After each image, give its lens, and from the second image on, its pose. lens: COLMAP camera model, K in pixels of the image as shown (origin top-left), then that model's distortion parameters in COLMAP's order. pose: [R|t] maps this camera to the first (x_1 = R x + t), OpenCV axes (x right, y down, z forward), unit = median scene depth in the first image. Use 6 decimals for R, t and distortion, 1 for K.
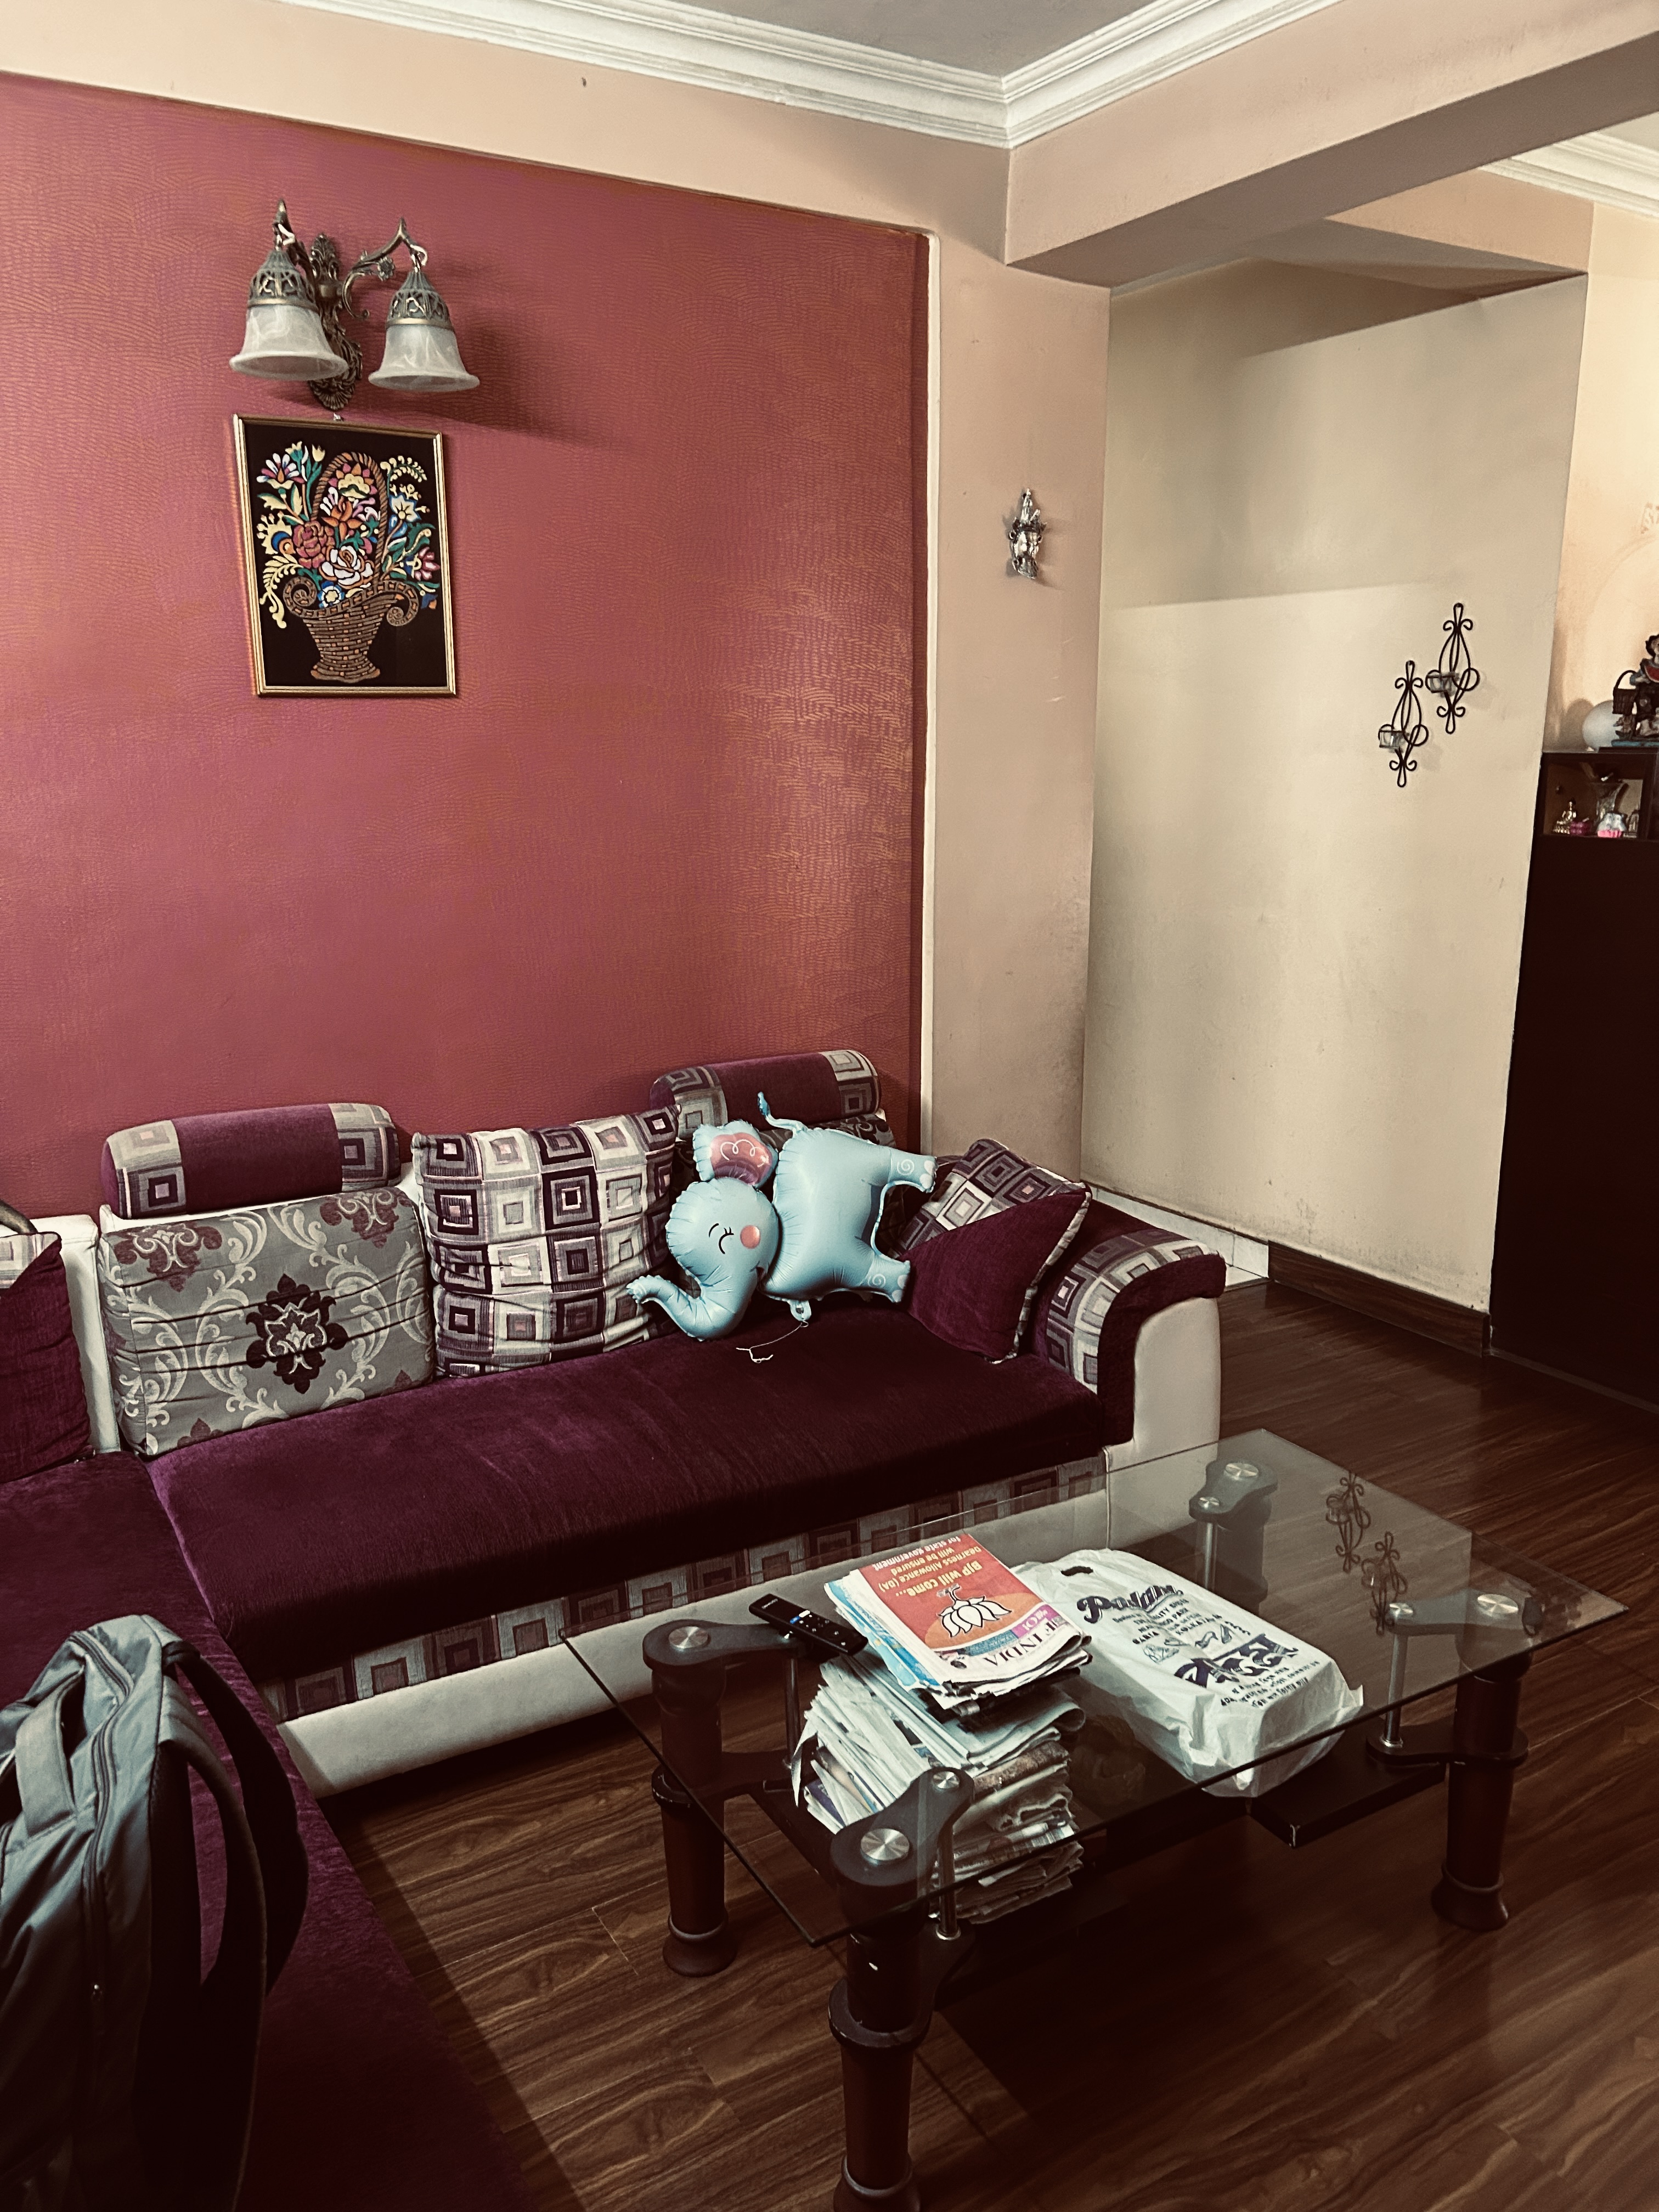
lens RADIAL K [[1674.0, 0, 824.2], [0, 1674.0, 1113.8], [0, 0, 1]] dist [0.029699, -0.016885]
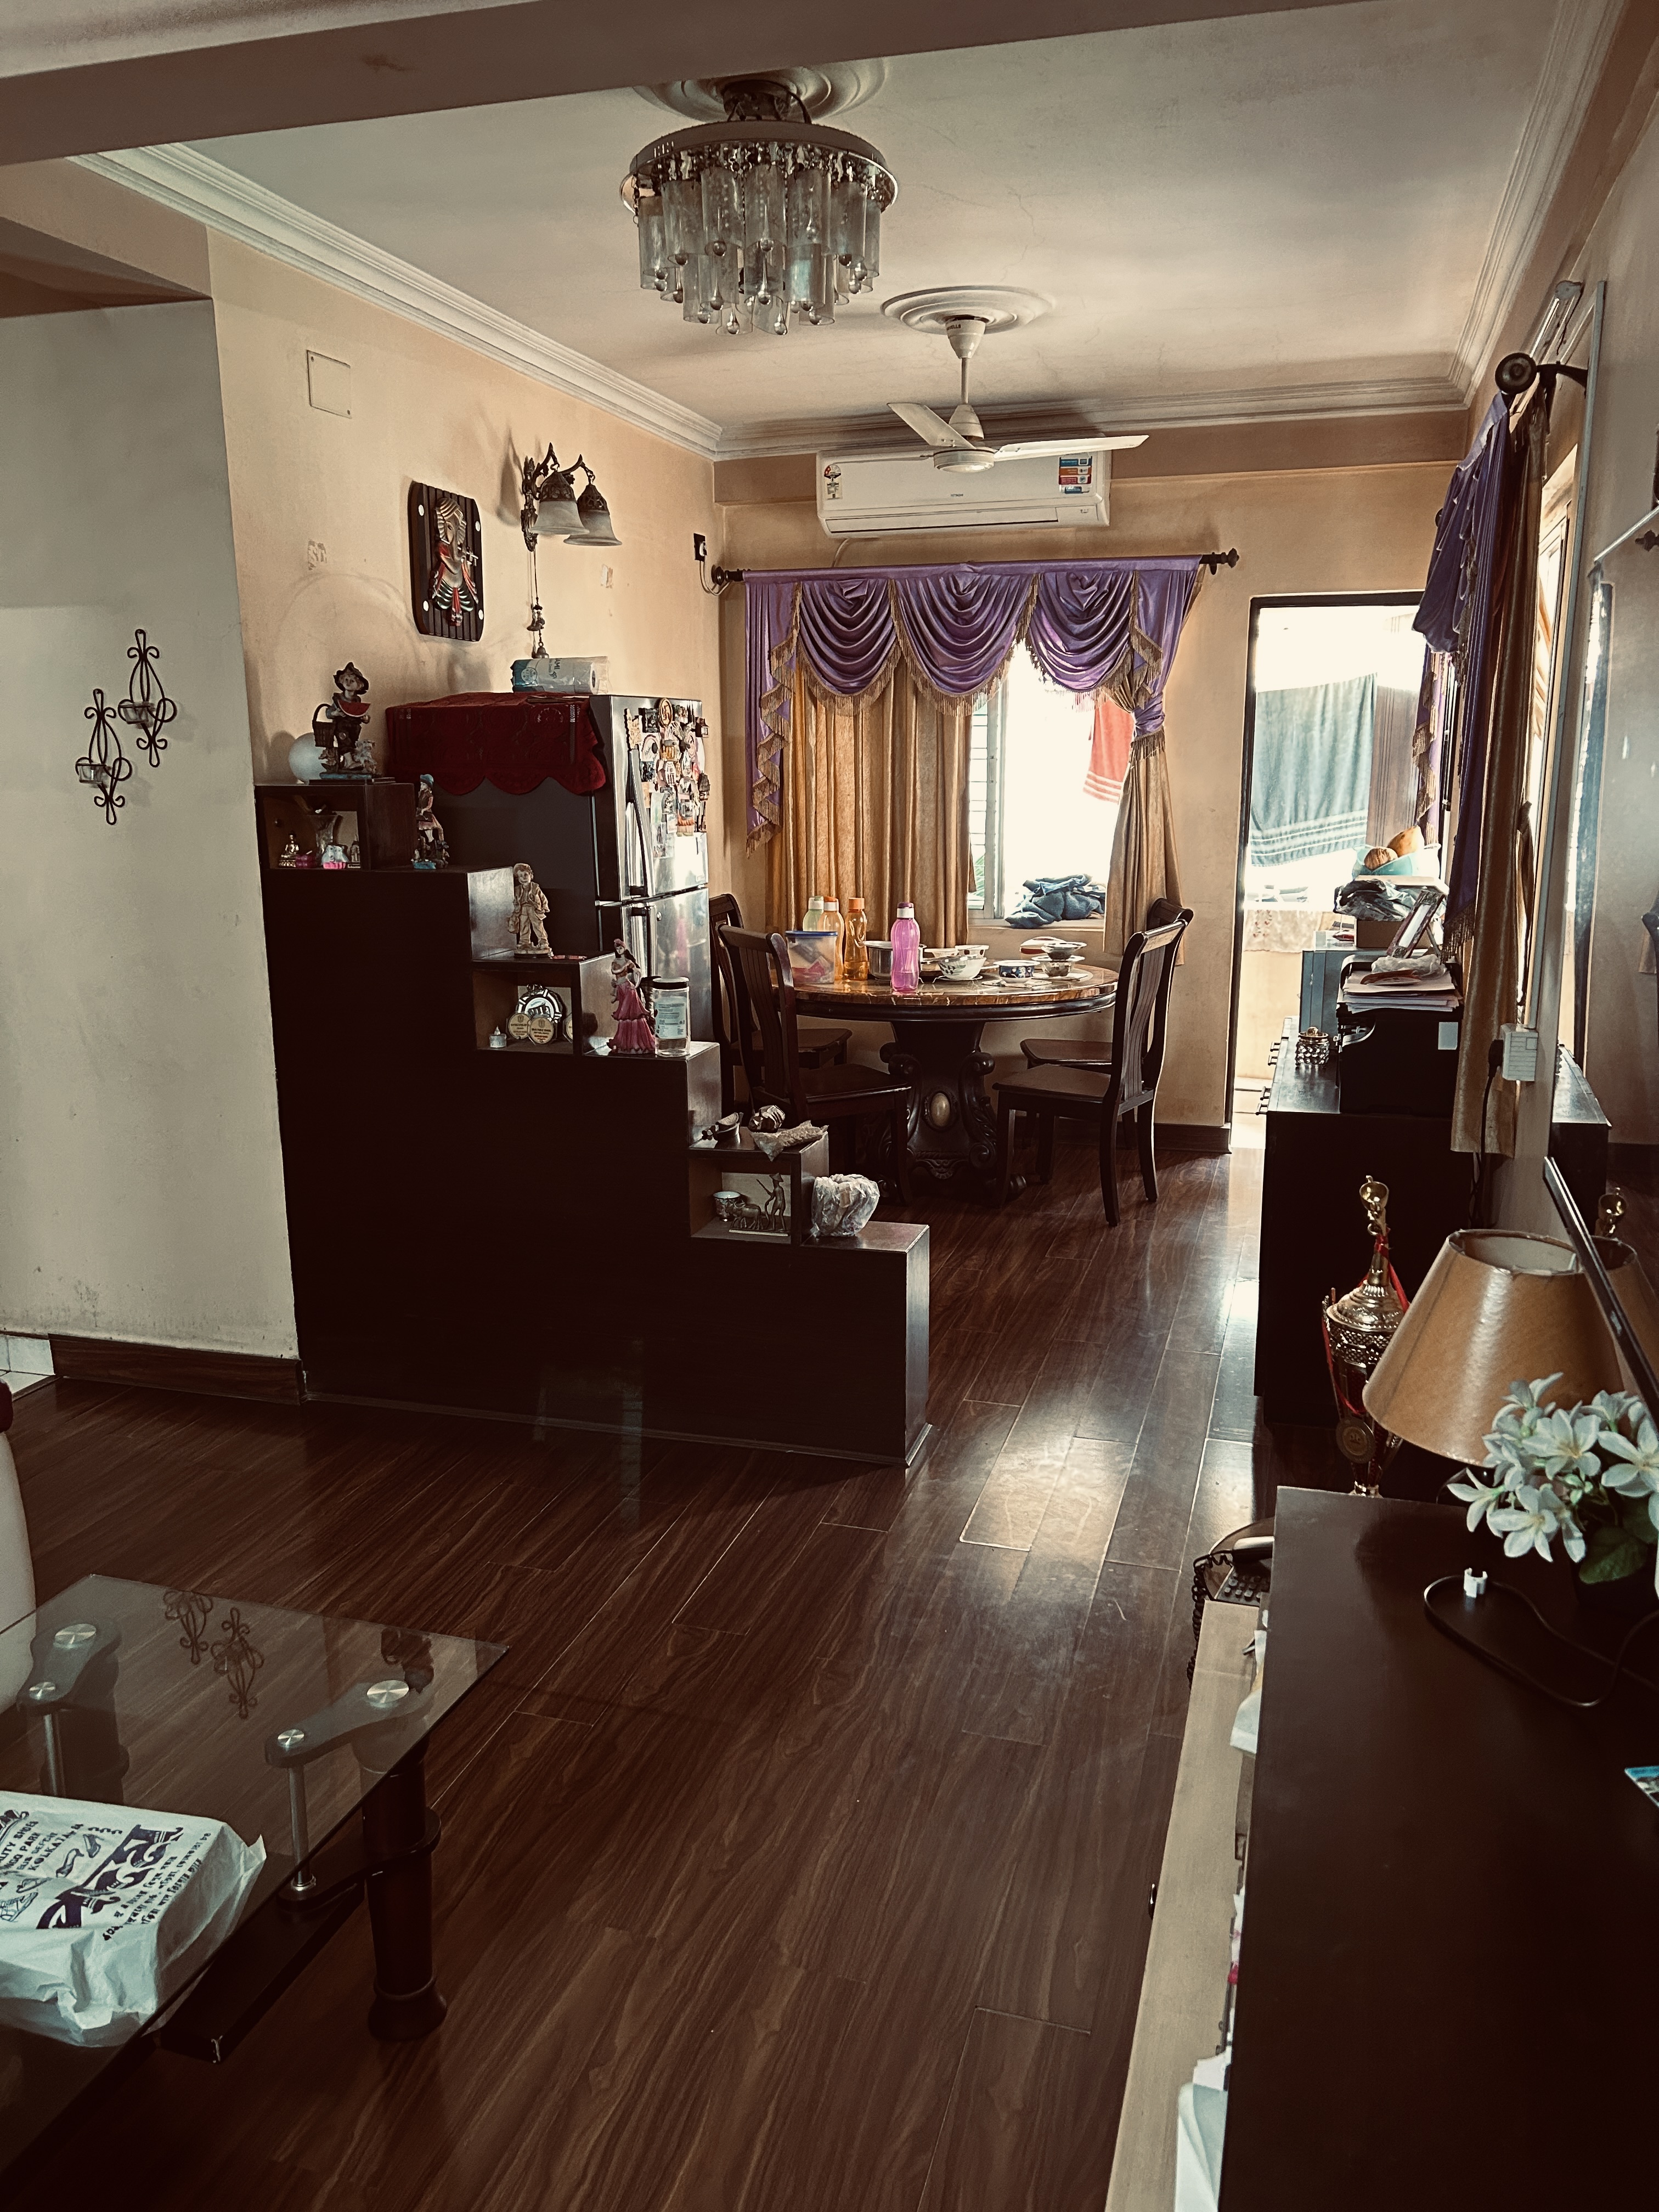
lens RADIAL K [[1674.0, 0, 816.3], [0, 1674.0, 1113.2], [0, 0, 1]] dist [0.029699, -0.016885]
pose [[0.747750, -0.147001, 0.647504, 0.010753], [0.157954, 0.986571, 0.041571, -0.016618], [-0.644919, 0.071191, 0.760928, 0.062154]]
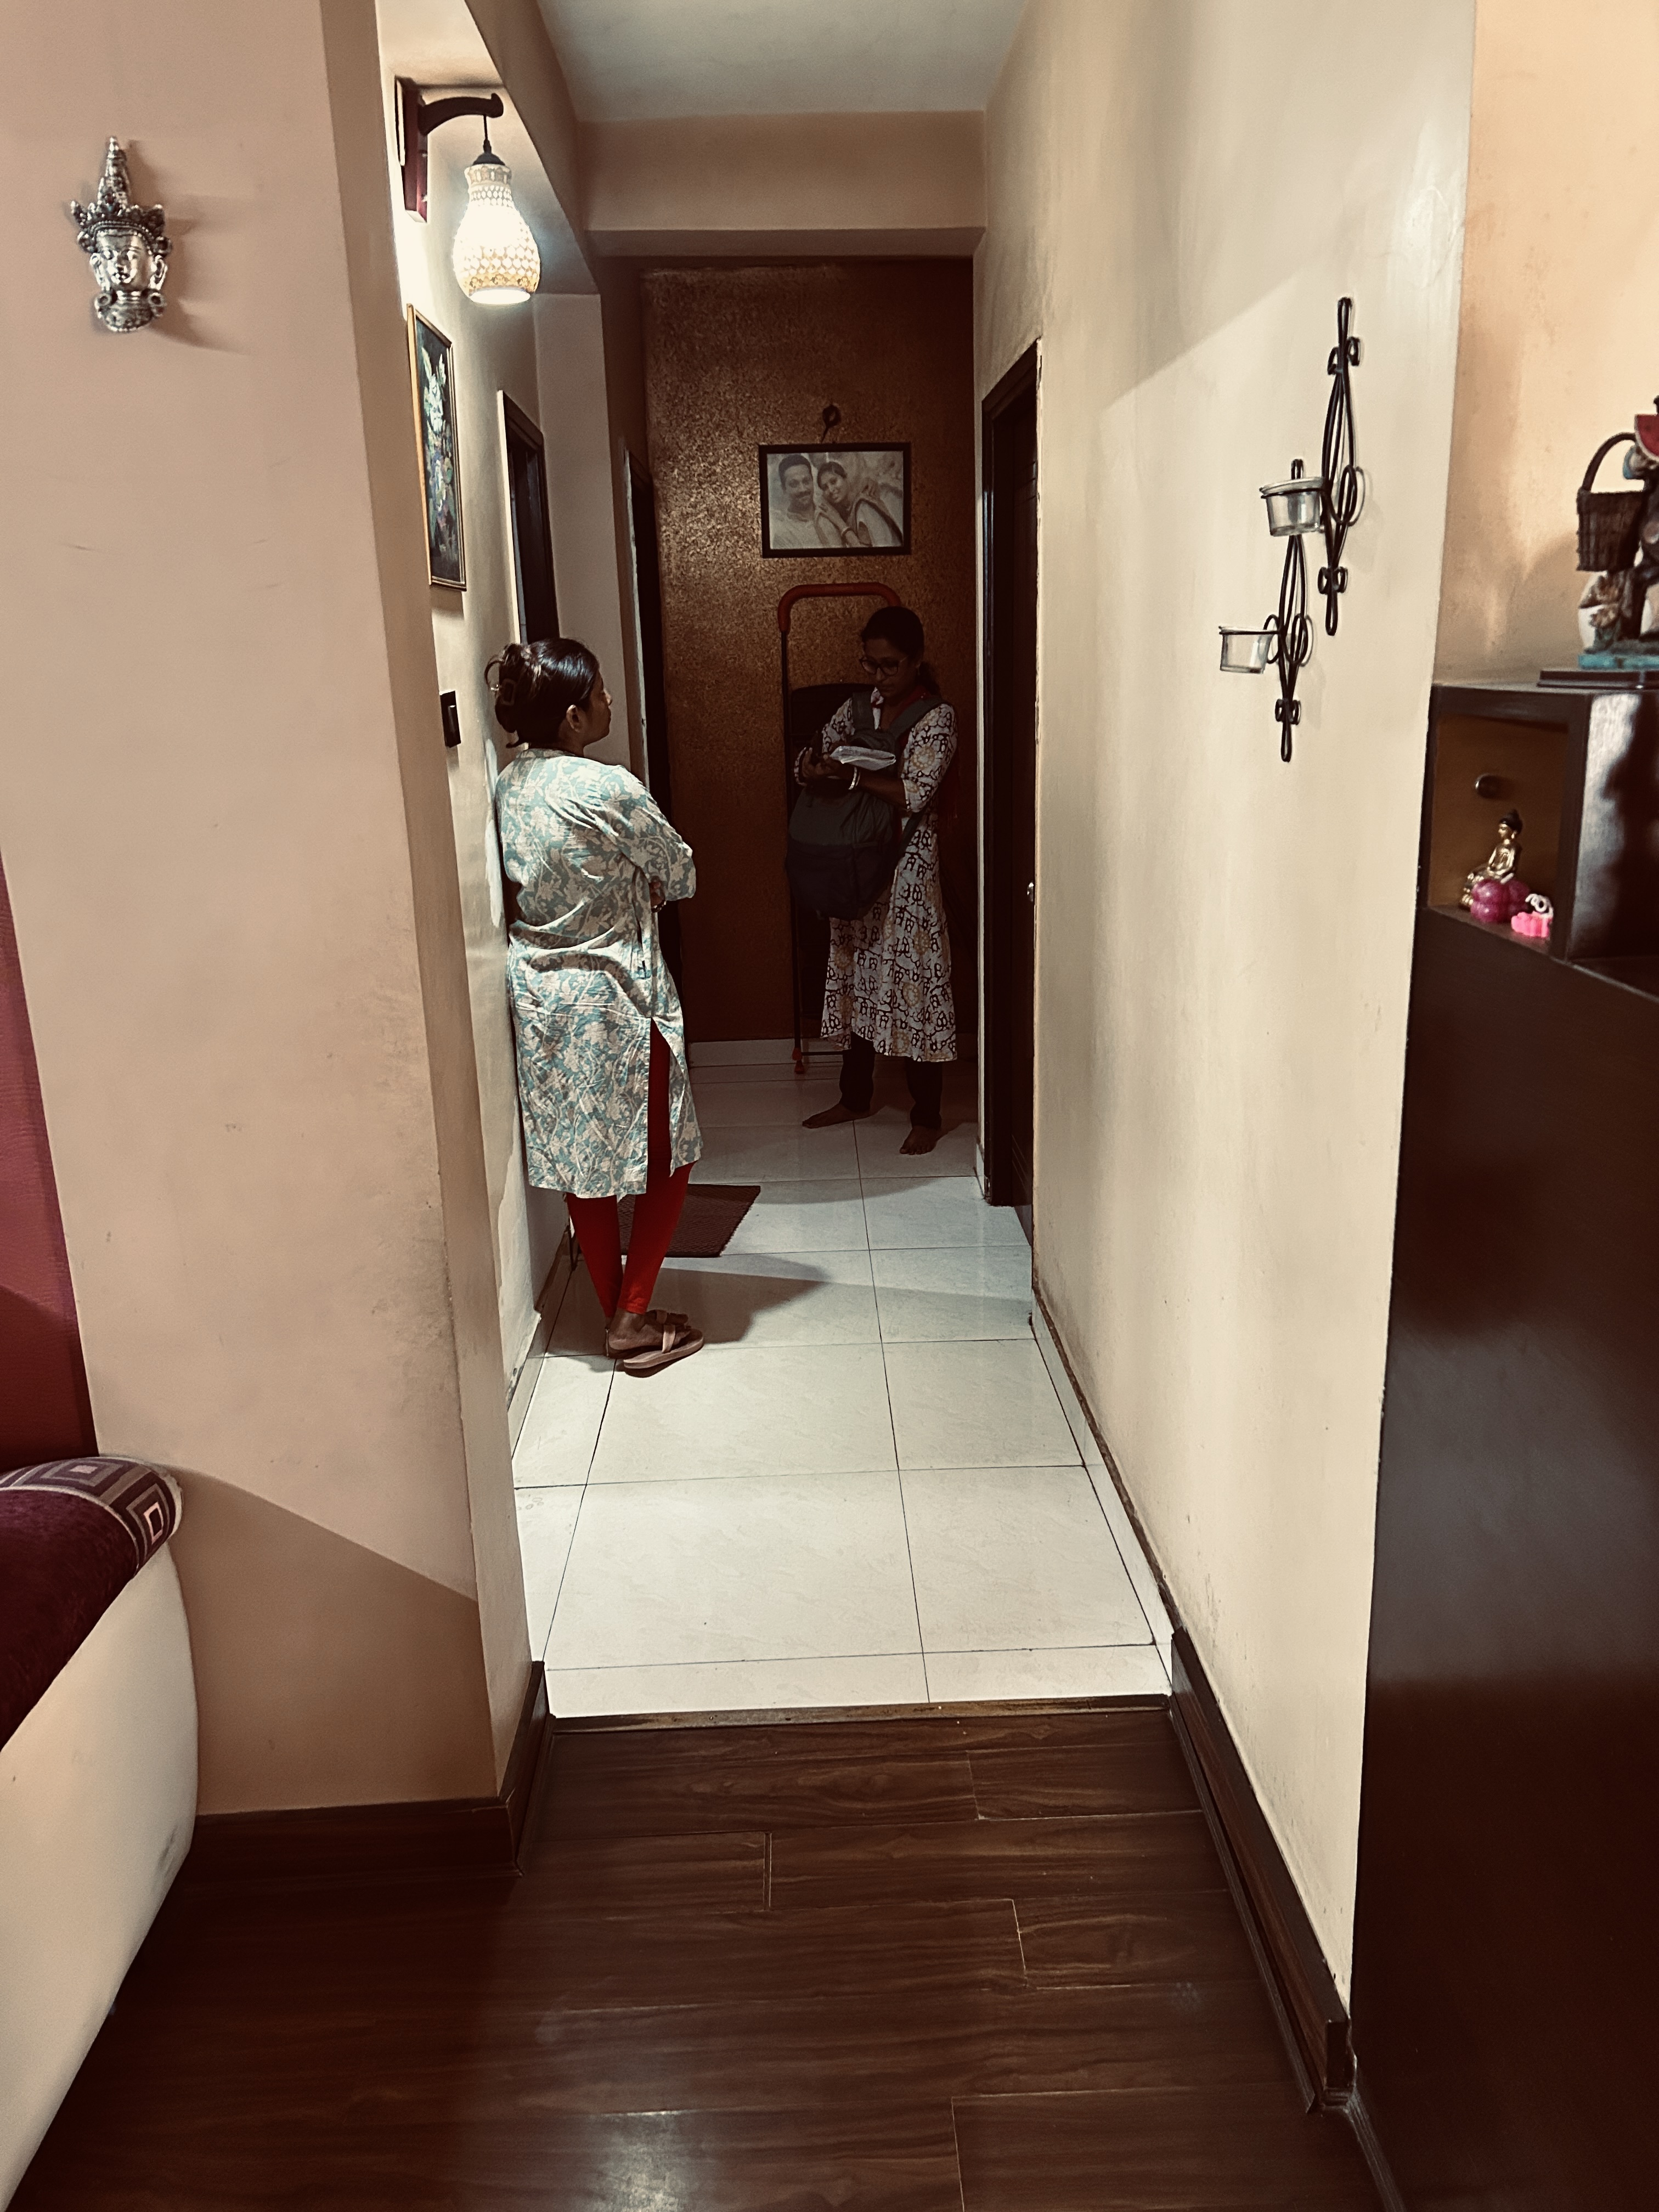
lens RADIAL K [[1674.0, 0, 825.9], [0, 1674.0, 1100.6], [0, 0, 1]] dist [0.029699, -0.016885]
pose [[0.868698, 0.108233, -0.483372, 0.514398], [-0.085720, 0.993961, 0.068507, -0.142523], [0.487868, -0.018077, 0.872730, 0.632371]]
